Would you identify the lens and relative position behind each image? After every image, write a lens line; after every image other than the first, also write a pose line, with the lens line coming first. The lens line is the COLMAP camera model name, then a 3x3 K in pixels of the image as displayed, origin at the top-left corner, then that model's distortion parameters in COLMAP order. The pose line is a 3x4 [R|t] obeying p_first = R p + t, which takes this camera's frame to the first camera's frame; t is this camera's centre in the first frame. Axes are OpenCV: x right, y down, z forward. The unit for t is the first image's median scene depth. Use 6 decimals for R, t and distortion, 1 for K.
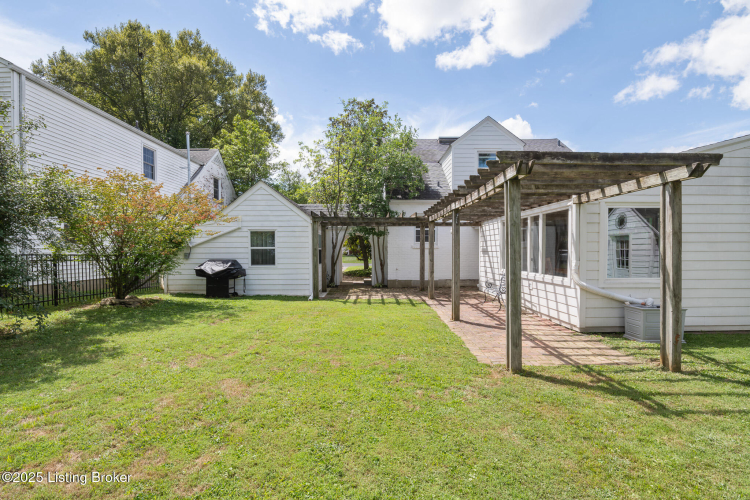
lens RADIAL K [[356.2, 0, 375.0], [0, 356.2, 250.0], [0, 0, 1]] dist [-0.012110, -0.000438]
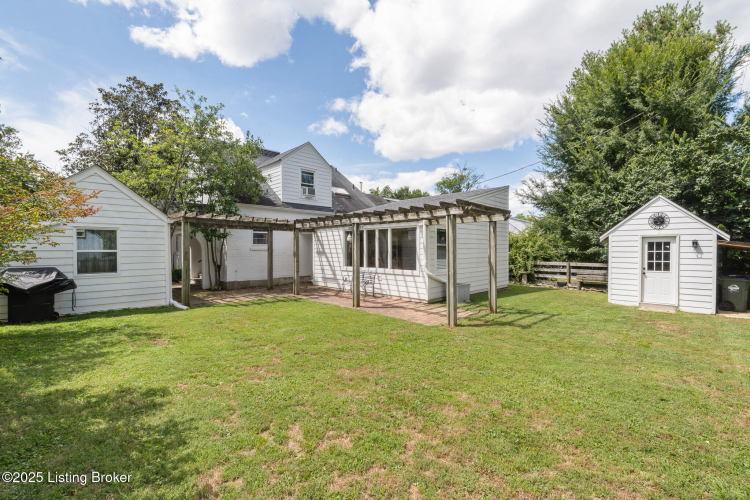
lens RADIAL K [[327.9, 0, 372.9], [0, 327.9, 252.7], [0, 0, 1]] dist [-0.014526, -0.000449]
pose [[0.705881, -0.007651, 0.708290, -0.399692], [-0.001536, 0.999923, 0.012331, -0.012557], [-0.708329, -0.009792, 0.705814, 0.063235]]
